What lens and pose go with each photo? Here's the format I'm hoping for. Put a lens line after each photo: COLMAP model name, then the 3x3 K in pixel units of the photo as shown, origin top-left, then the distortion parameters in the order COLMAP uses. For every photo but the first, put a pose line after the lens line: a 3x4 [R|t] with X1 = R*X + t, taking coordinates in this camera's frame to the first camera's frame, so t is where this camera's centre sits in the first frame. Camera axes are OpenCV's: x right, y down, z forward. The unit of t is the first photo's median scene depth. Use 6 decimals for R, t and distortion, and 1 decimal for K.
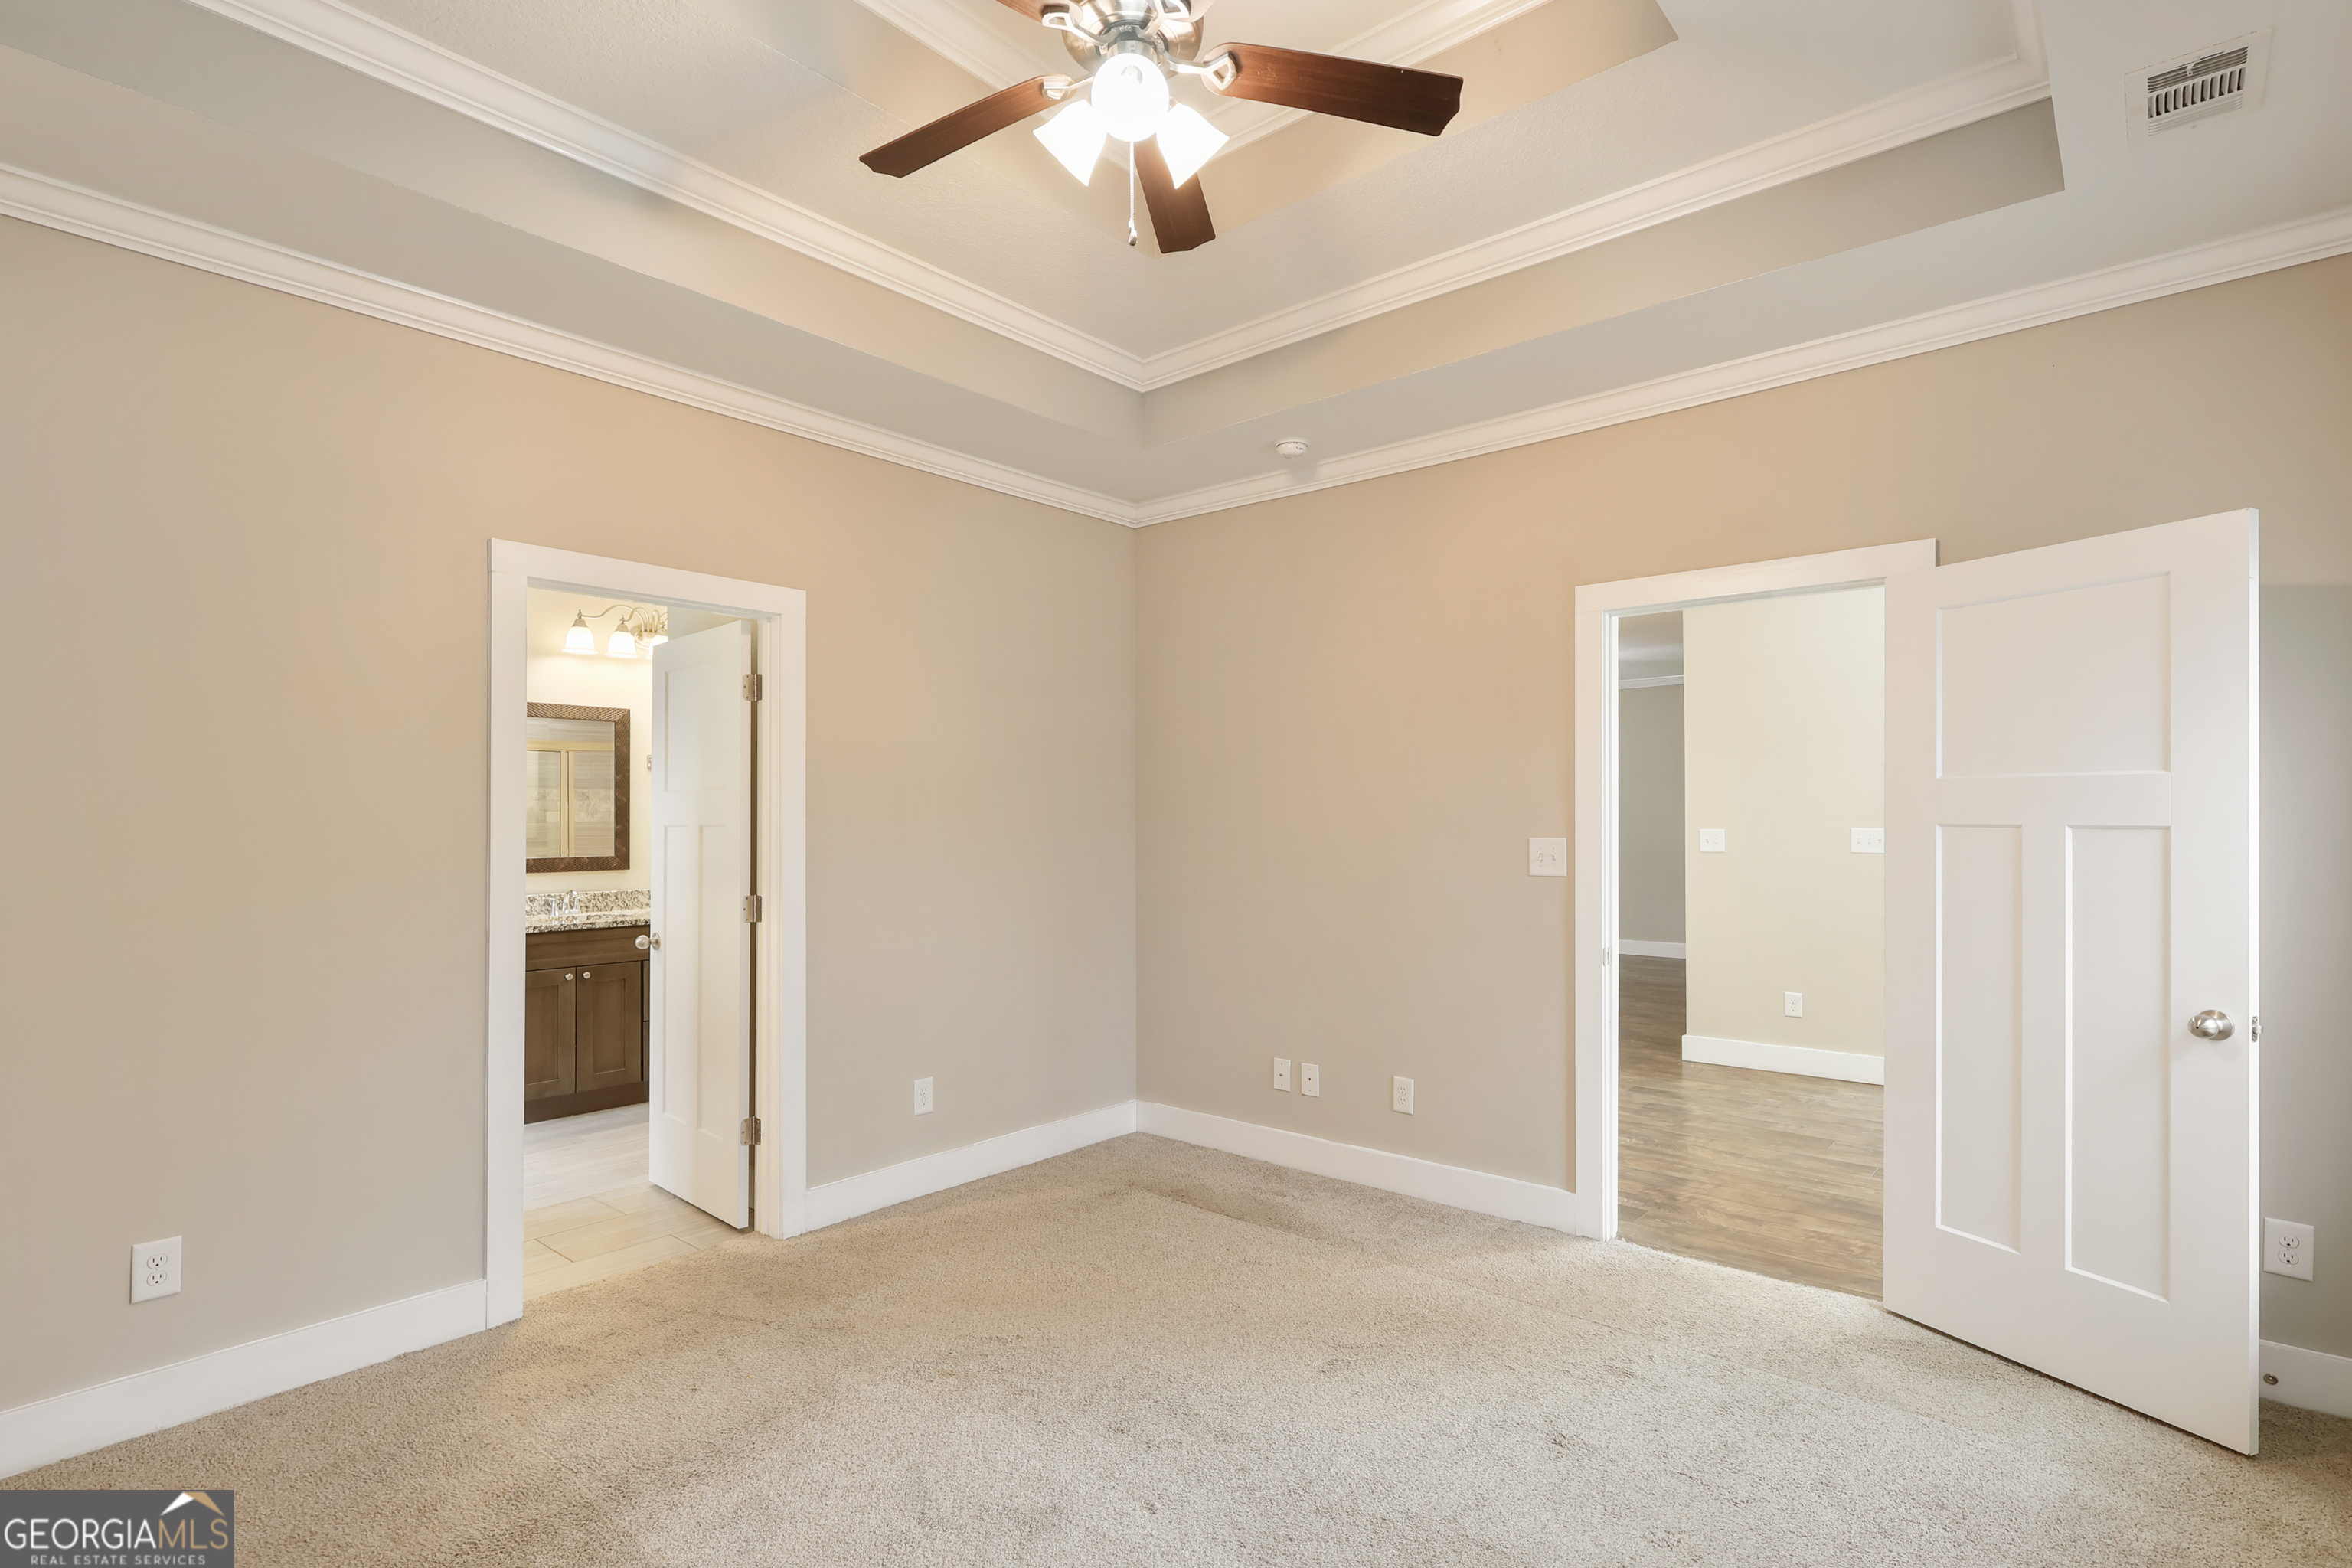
lens RADIAL K [[1175.9, 0, 1162.7], [0, 1175.9, 777.1], [0, 0, 1]] dist [-0.001105, -0.000060]
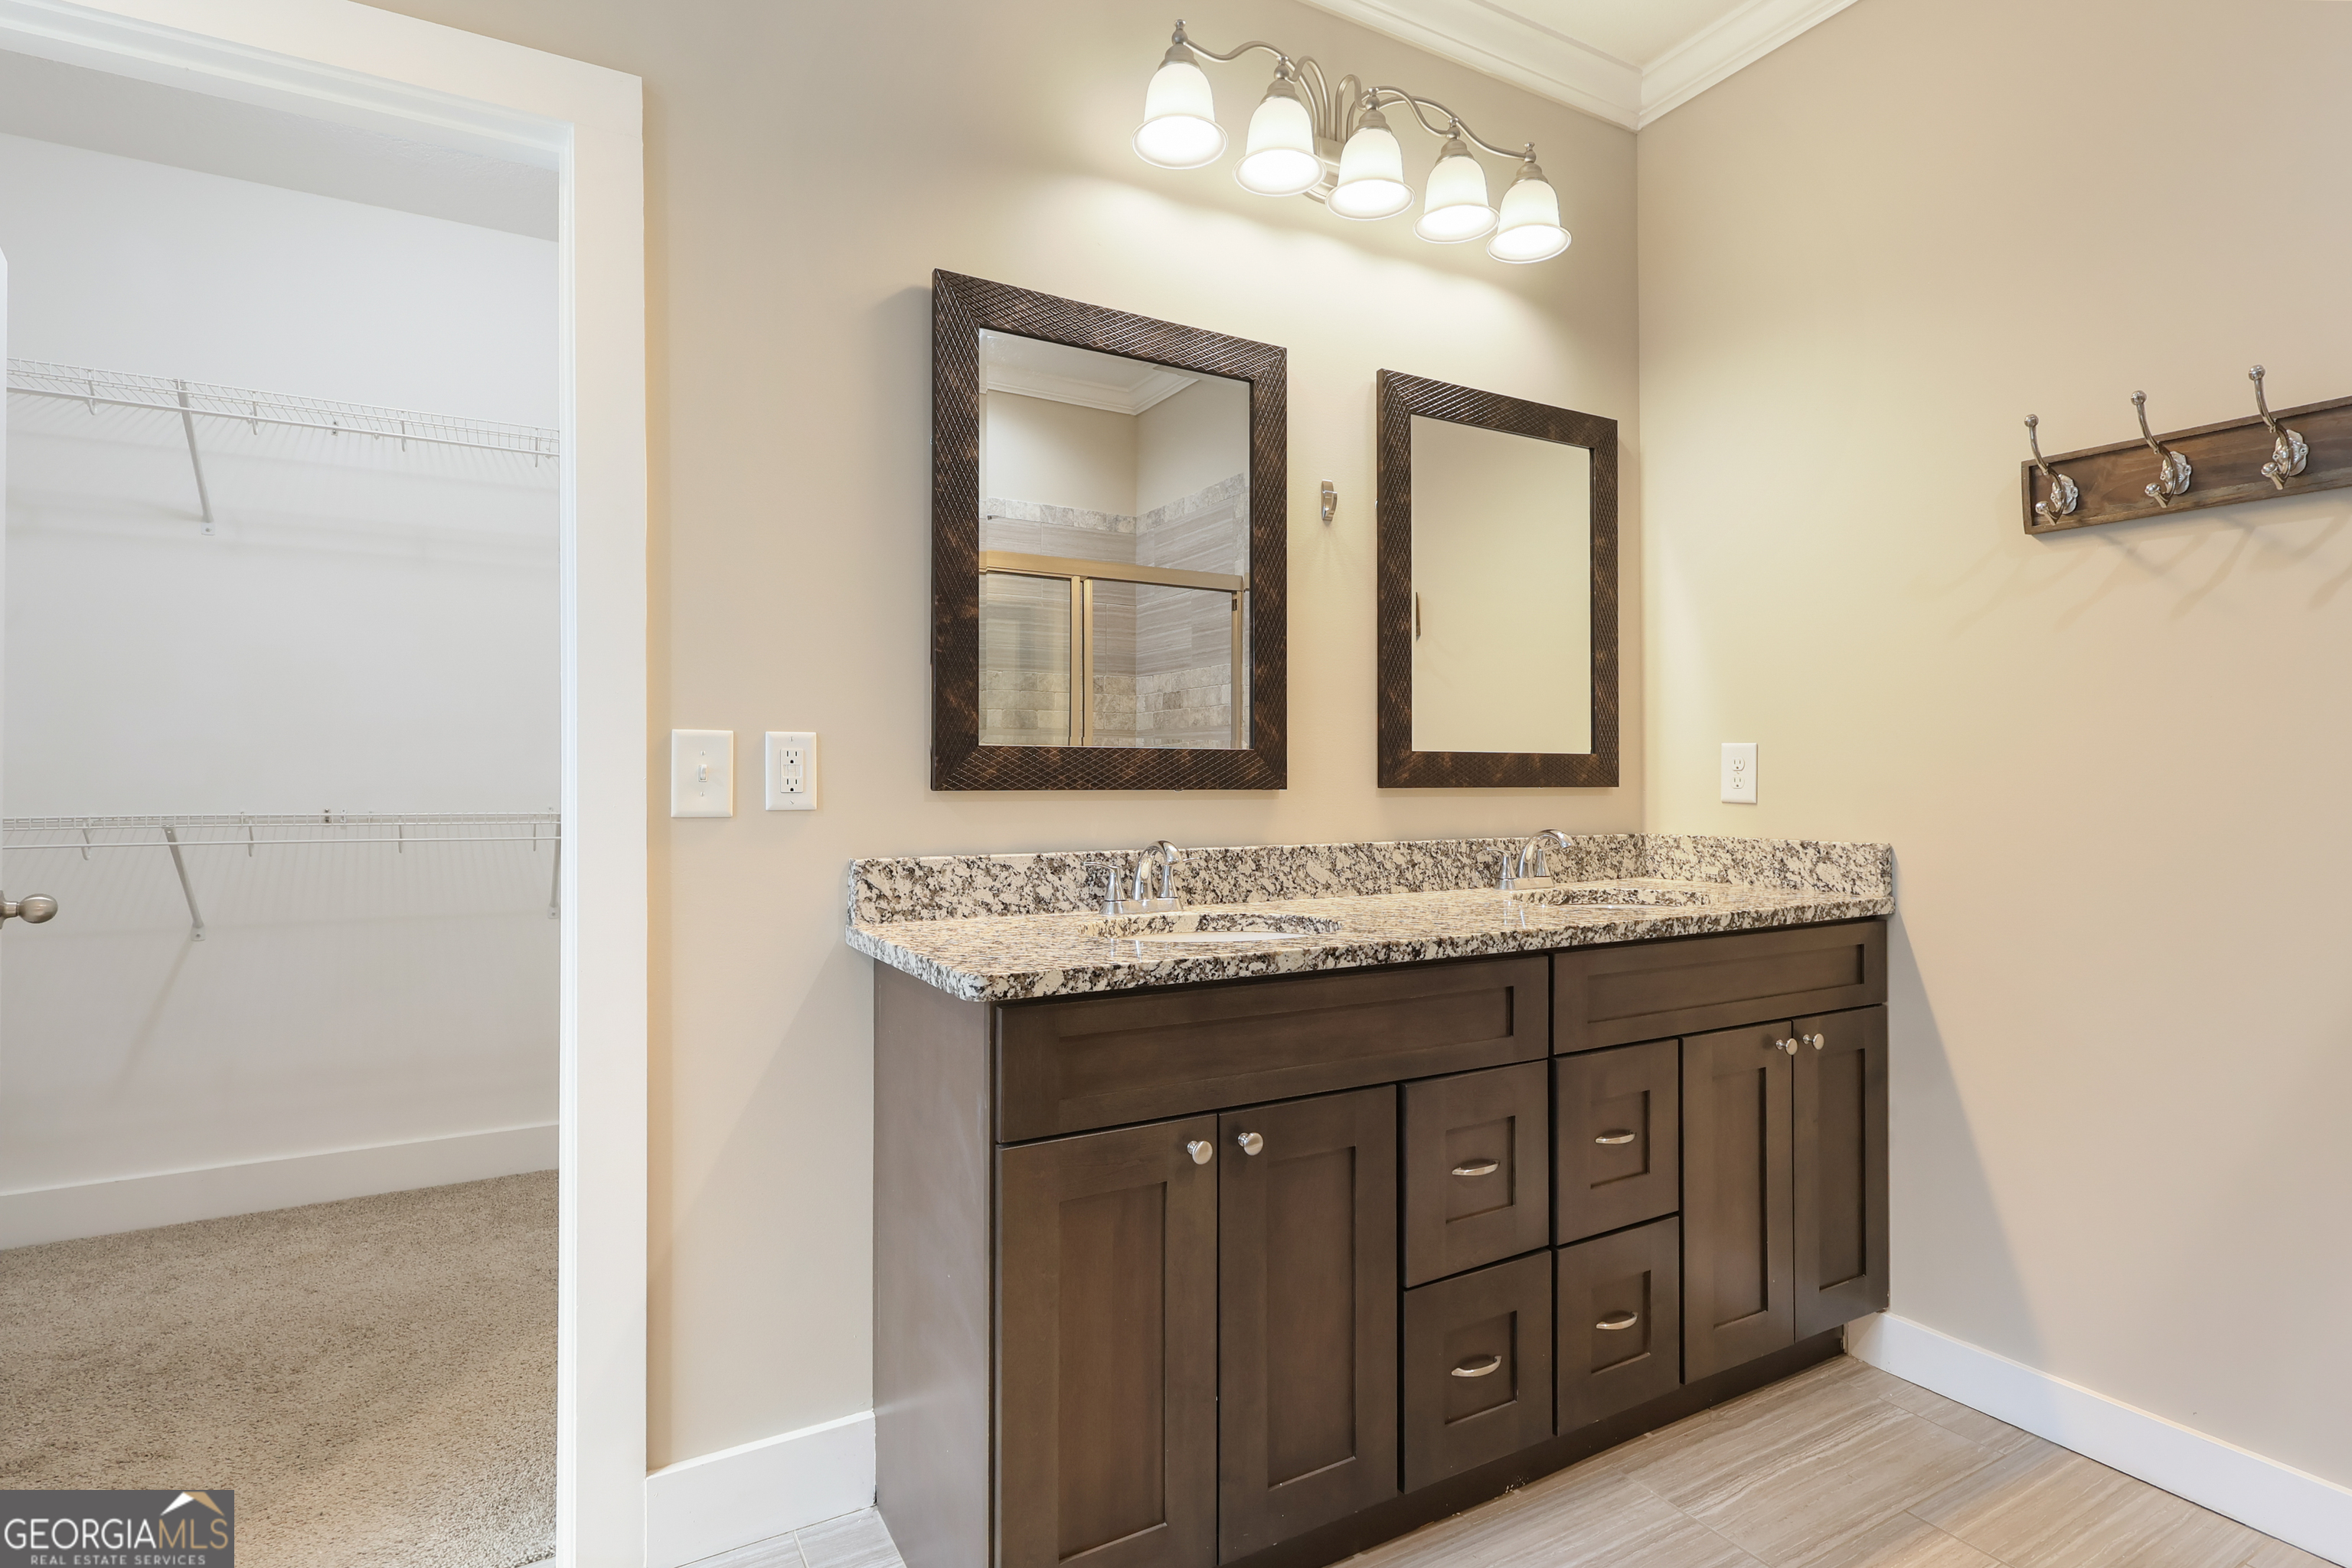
lens RADIAL K [[1175.9, 0, 1162.7], [0, 1175.9, 777.1], [0, 0, 1]] dist [-0.001105, -0.000060]
pose [[0.942098, 0.010672, -0.335167, -0.384957], [-0.001247, 0.999598, 0.028321, 0.067446], [0.335335, -0.026263, 0.941733, 0.675103]]
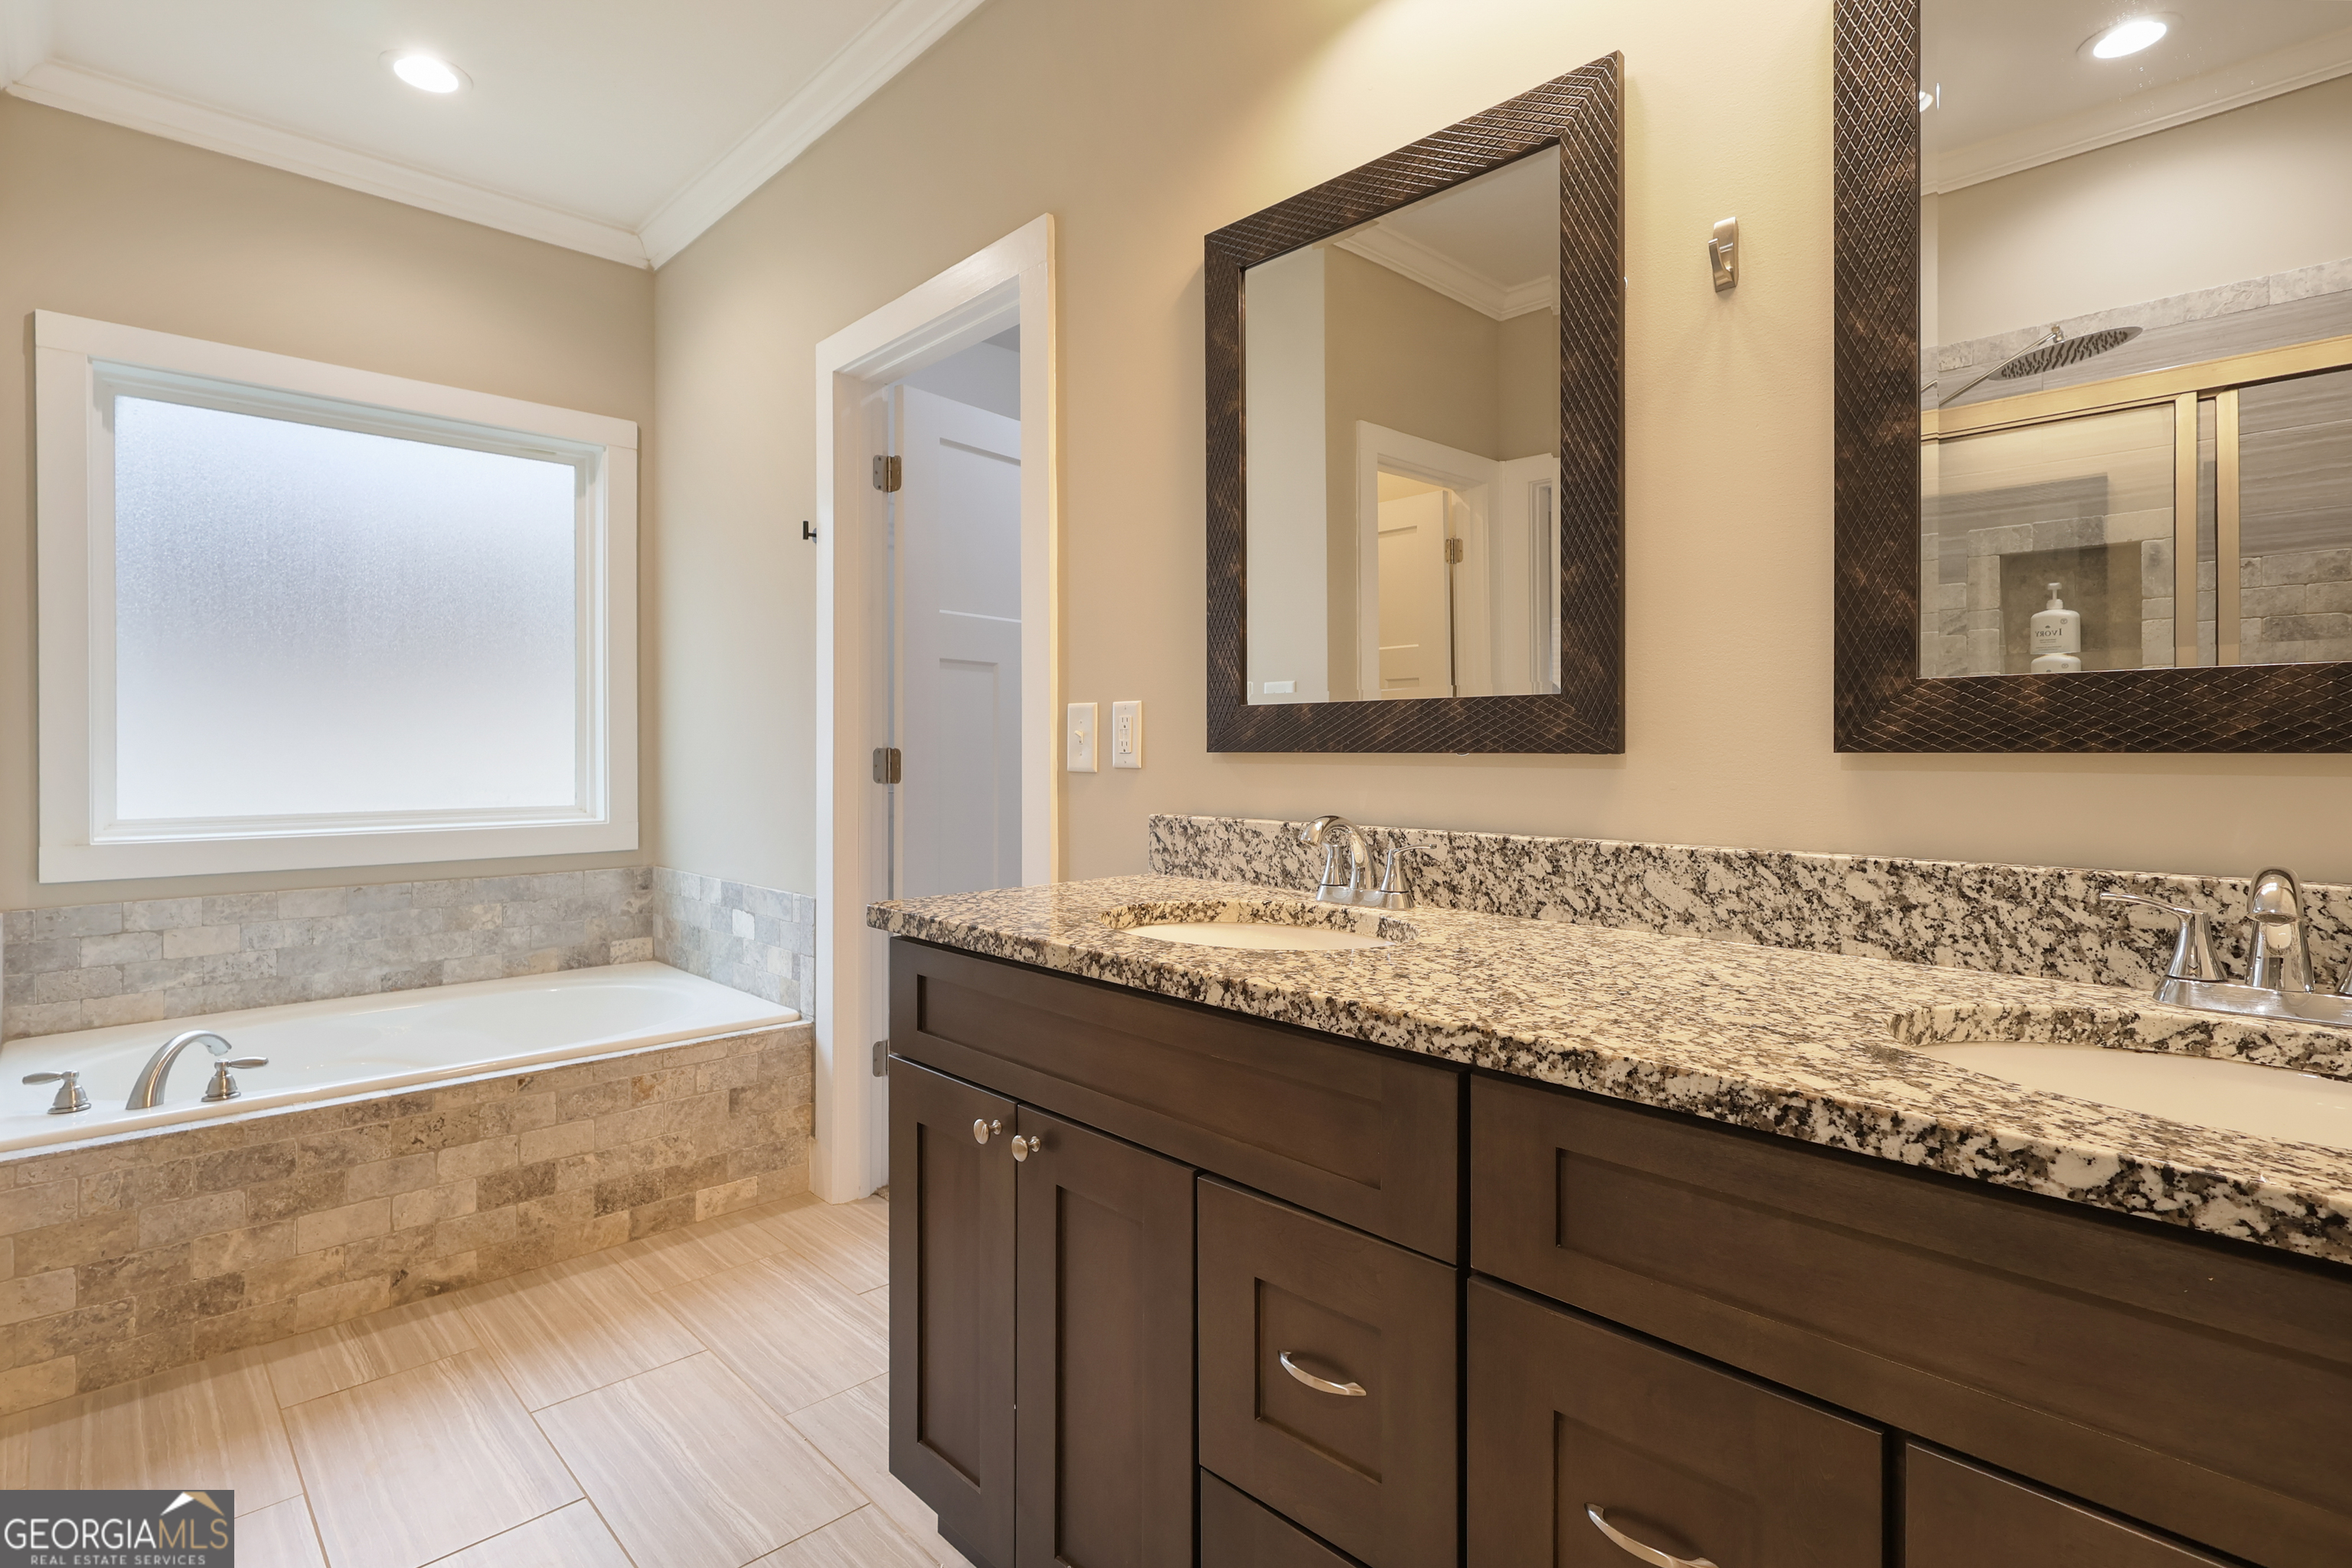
lens RADIAL K [[1163.9, 0, 1176.4], [0, 1163.9, 754.4], [0, 0, 1]] dist [0.003679, 0.000297]
pose [[-0.100924, 0.021246, -0.994667, -0.227723], [0.035098, 0.999226, 0.017782, 0.074872], [0.994275, -0.033116, -0.101591, 0.981778]]
